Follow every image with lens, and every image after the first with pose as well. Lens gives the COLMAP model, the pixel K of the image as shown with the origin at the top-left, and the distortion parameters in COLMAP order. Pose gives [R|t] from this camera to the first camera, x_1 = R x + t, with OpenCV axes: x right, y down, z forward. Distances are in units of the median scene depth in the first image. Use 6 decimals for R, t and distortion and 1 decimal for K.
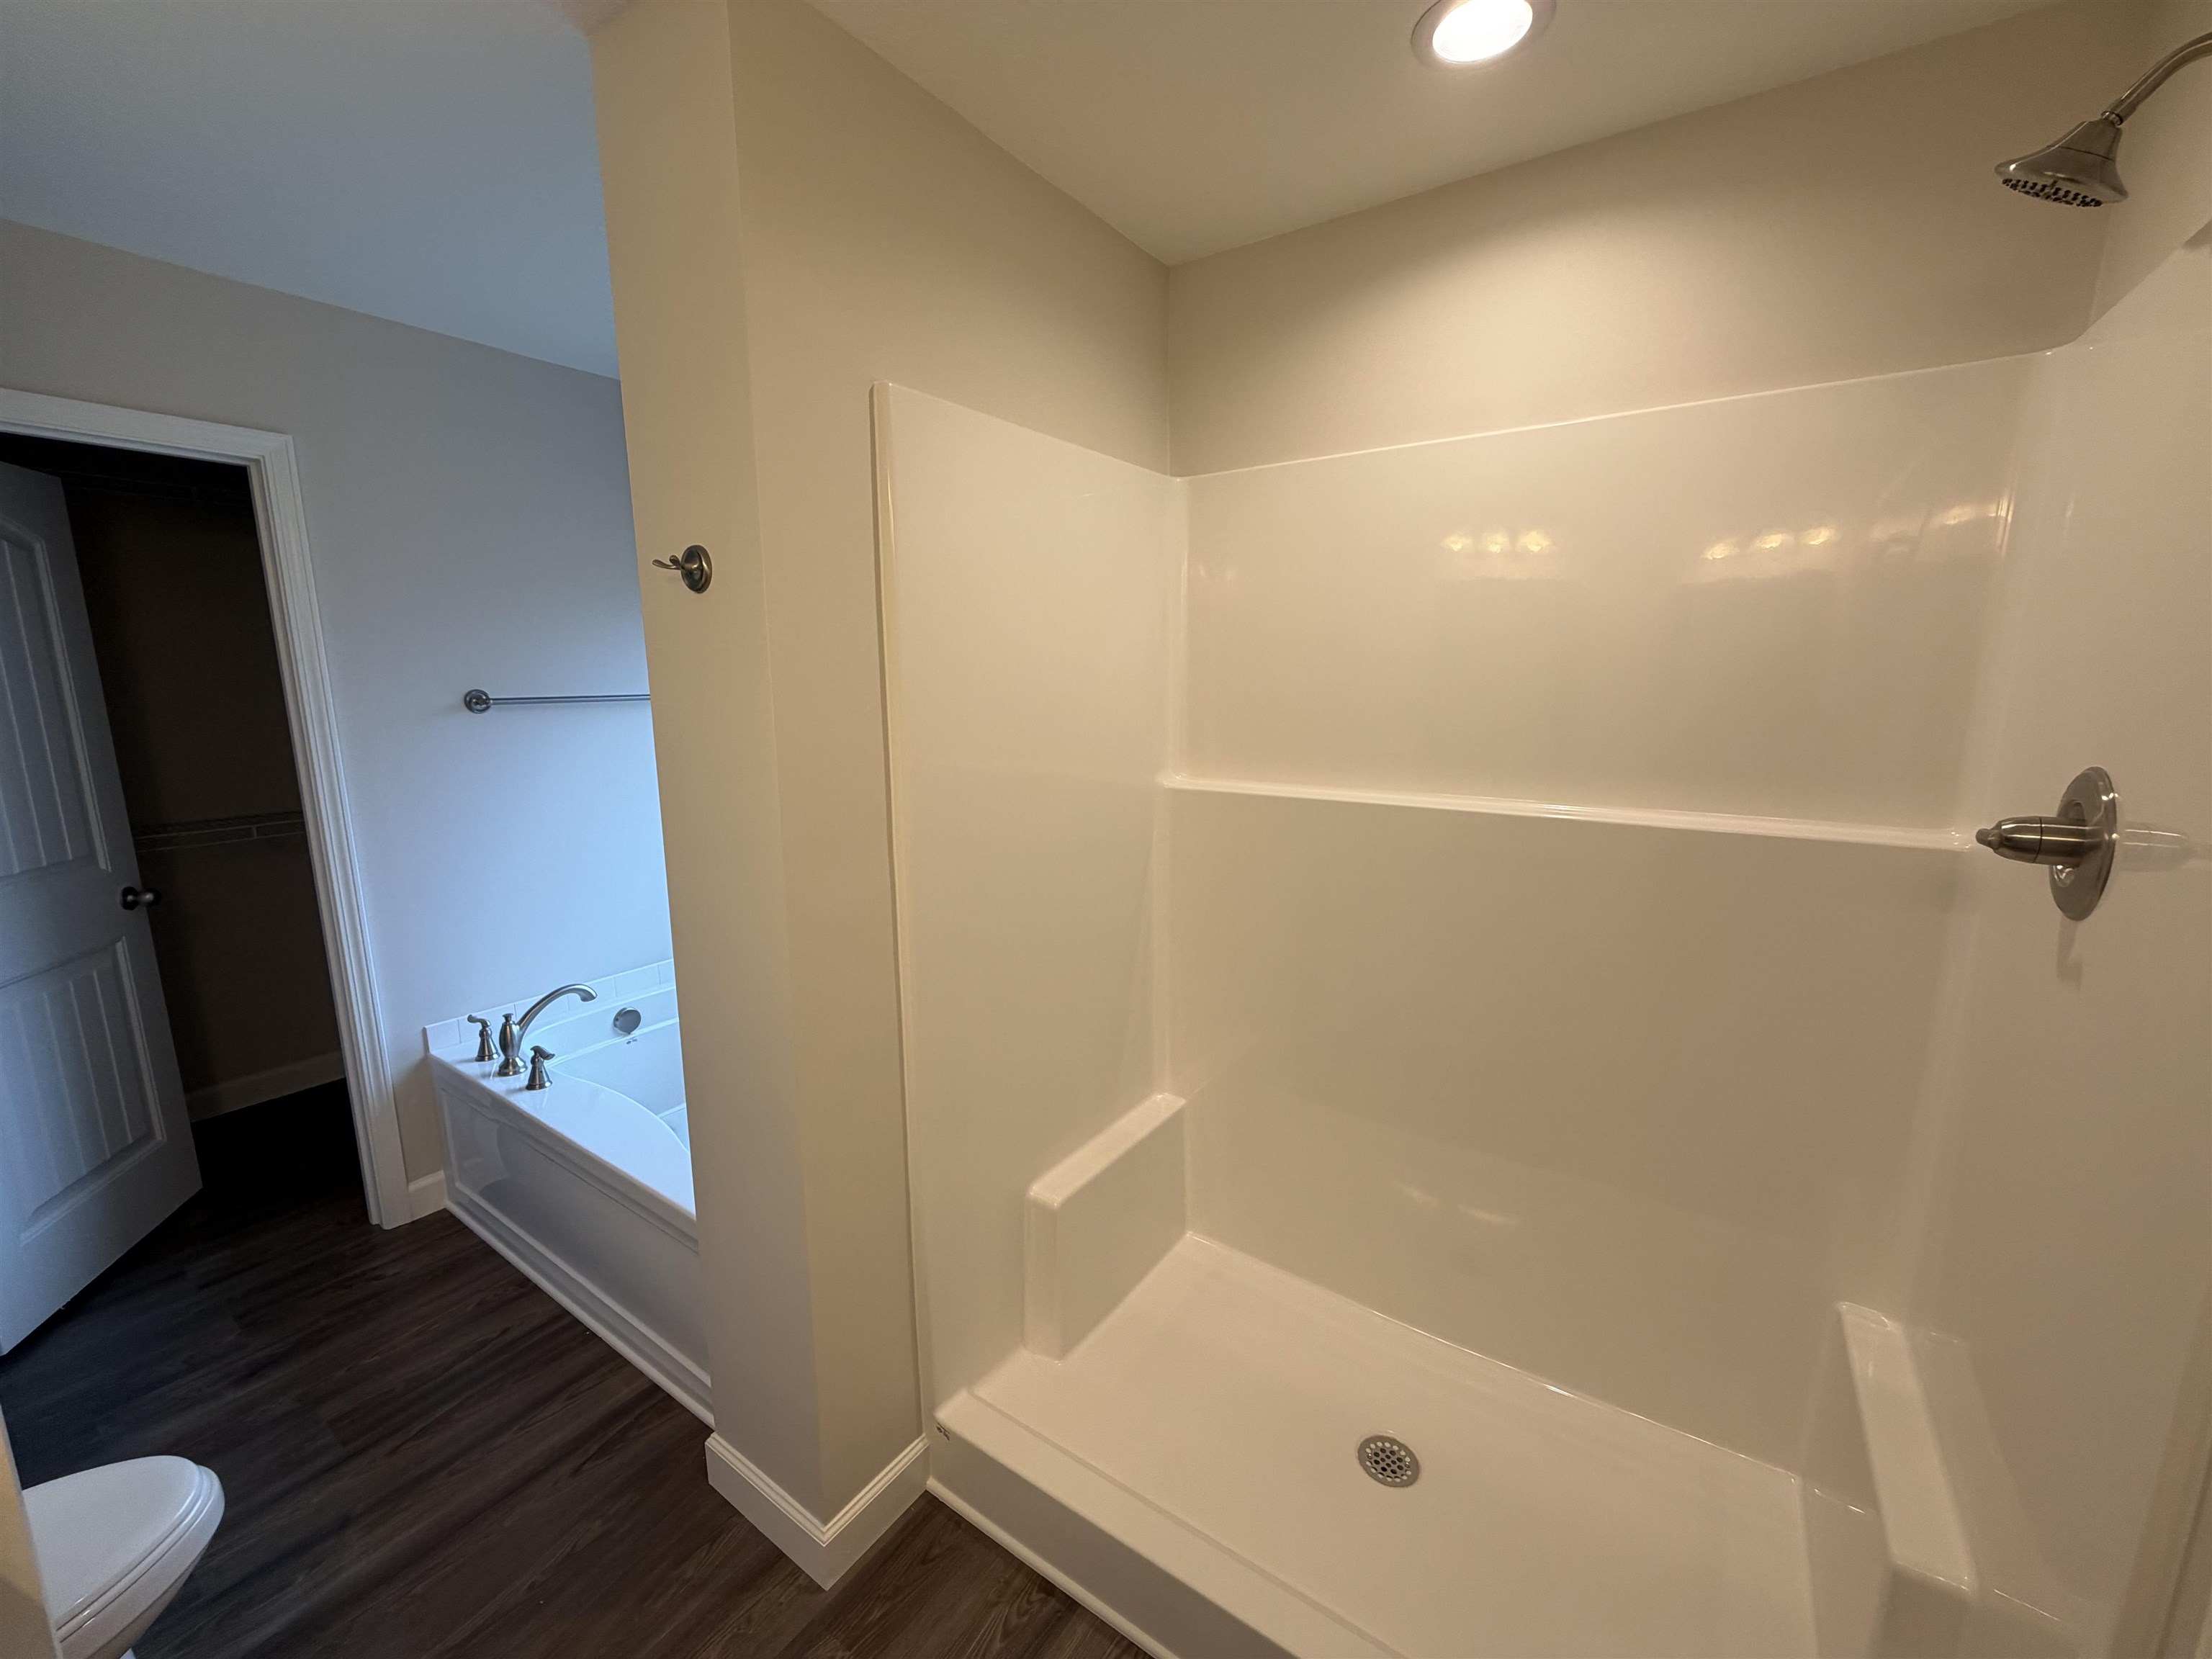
lens RADIAL K [[880.8, 0, 1104.5], [0, 880.8, 835.5], [0, 0, 1]] dist [-0.001137, -0.000059]
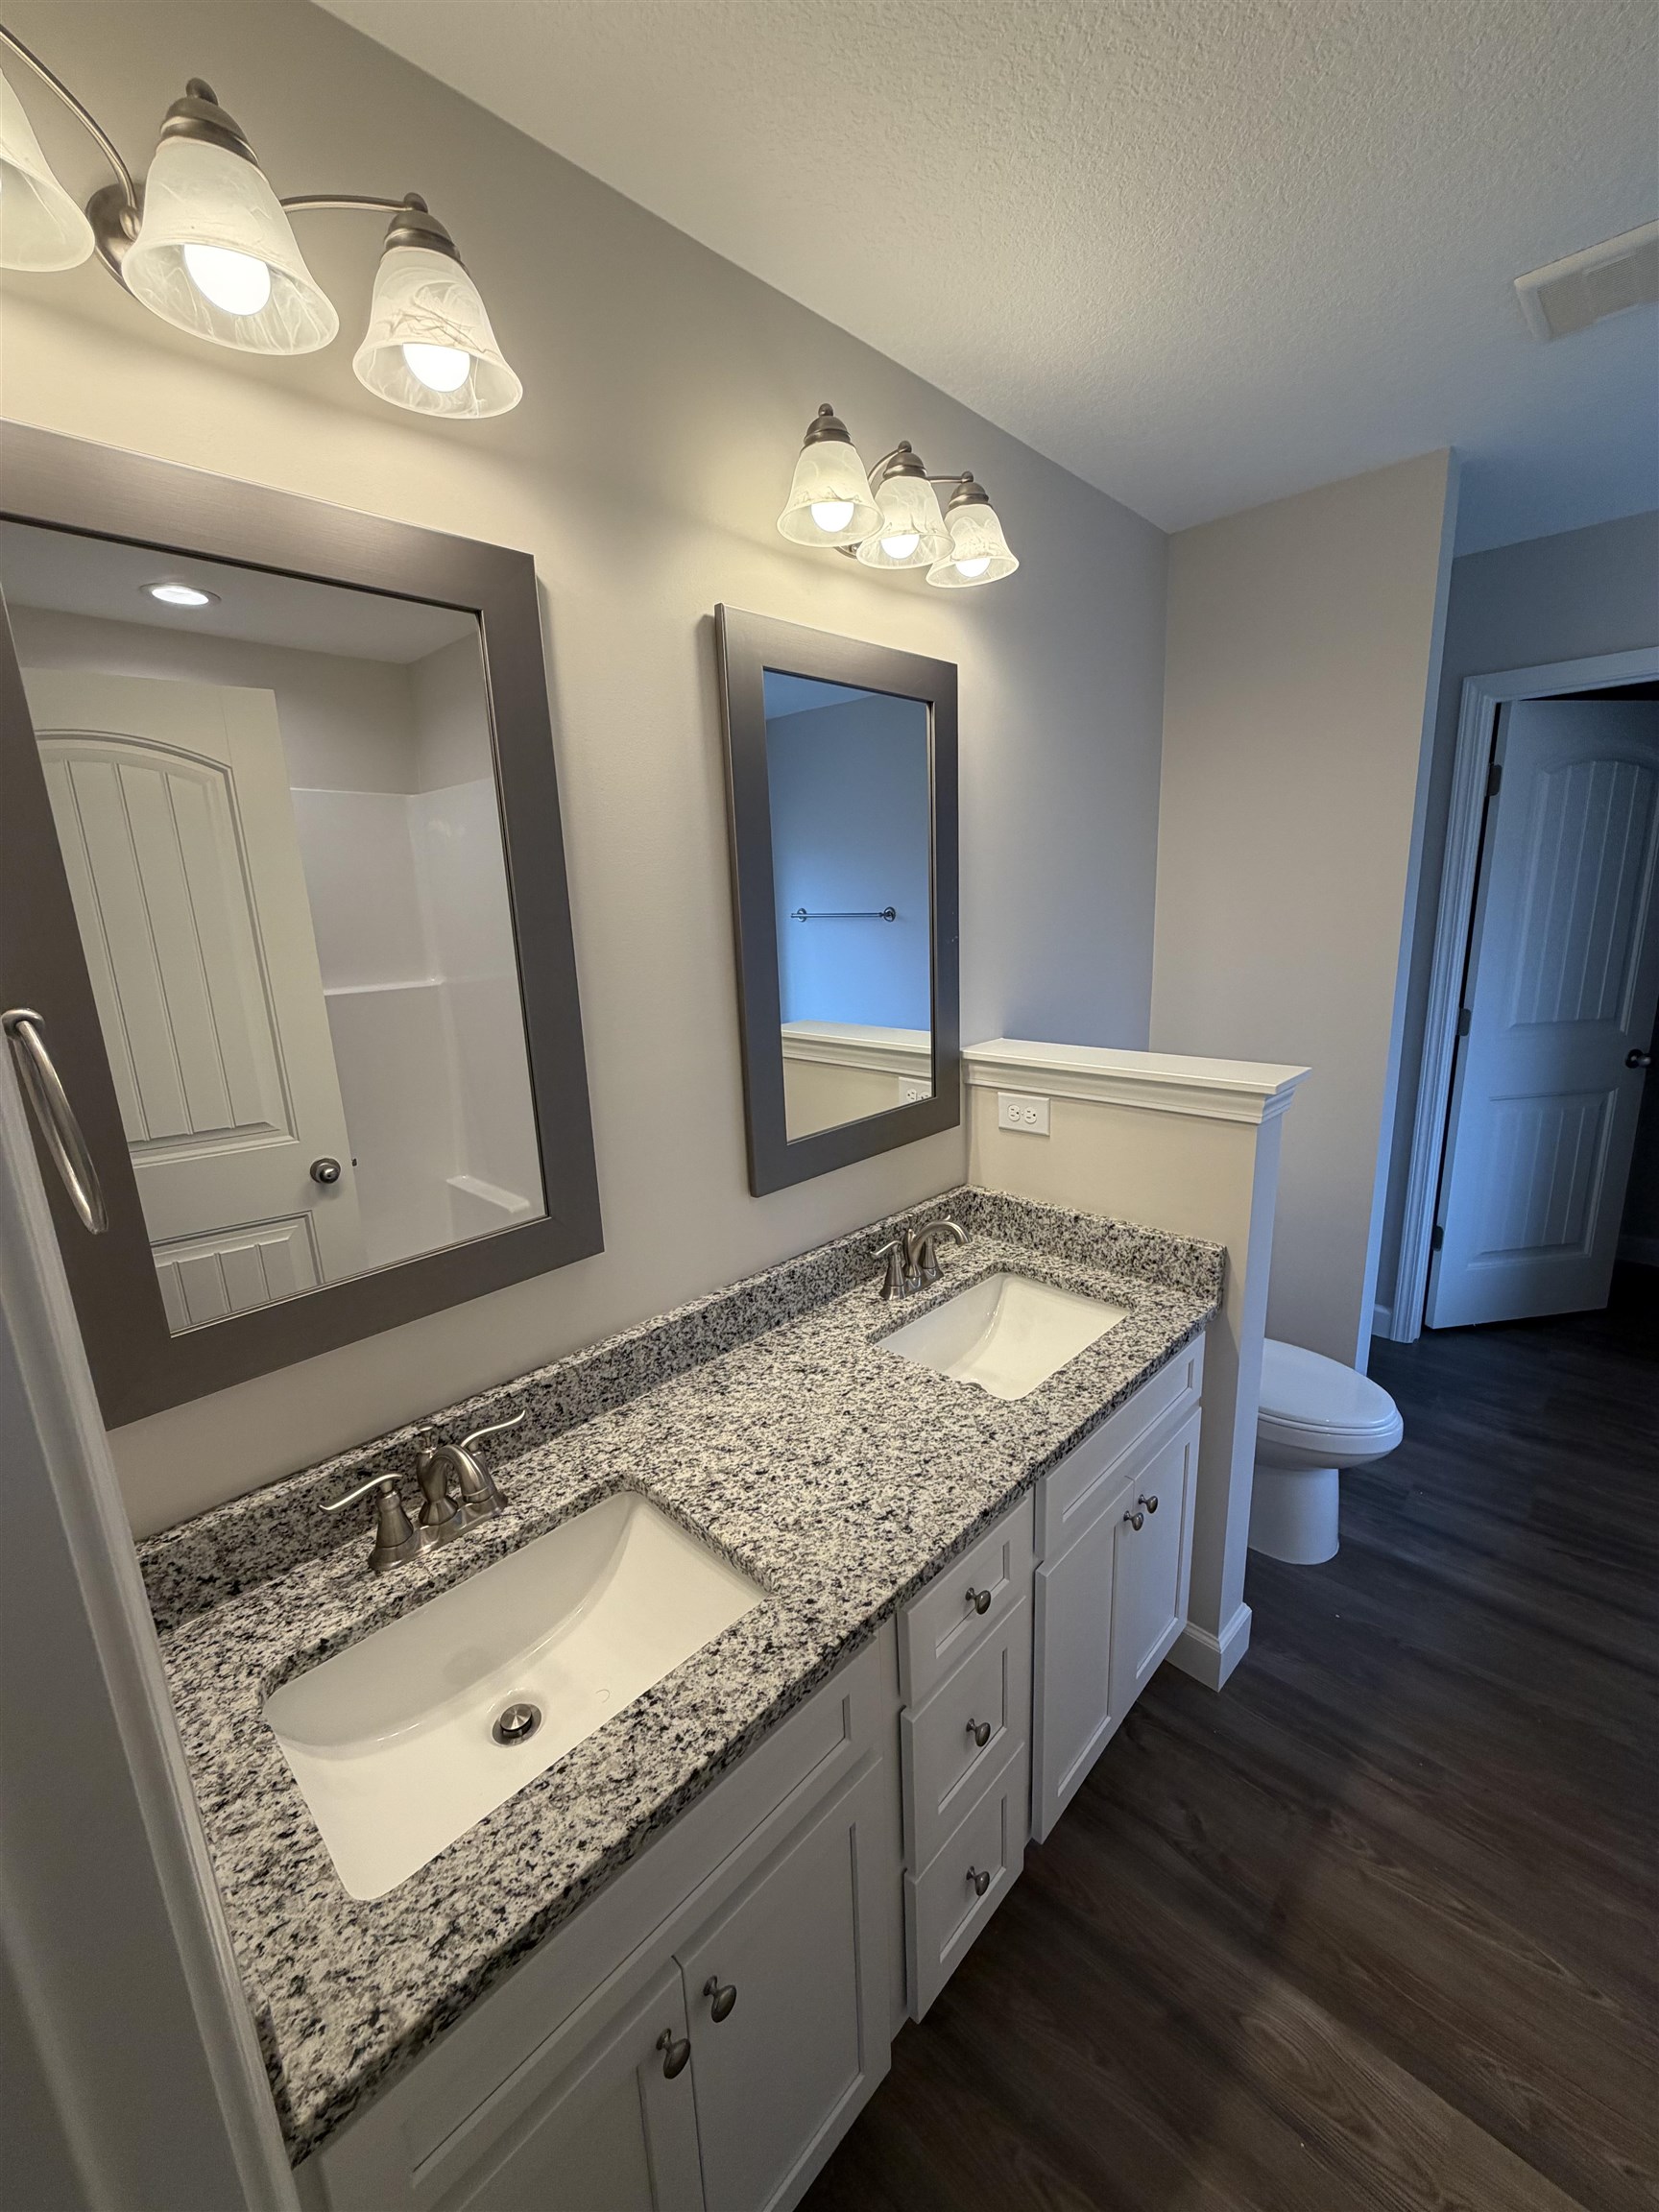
lens RADIAL K [[880.8, 0, 827.8], [0, 880.8, 1103.3], [0, 0, 1]] dist [-0.001137, -0.000059]
pose [[-0.152308, 0.235990, -0.959745, 0.240122], [-0.140278, 0.956082, 0.257351, -0.025587], [0.978327, 0.173828, -0.112514, 0.062252]]
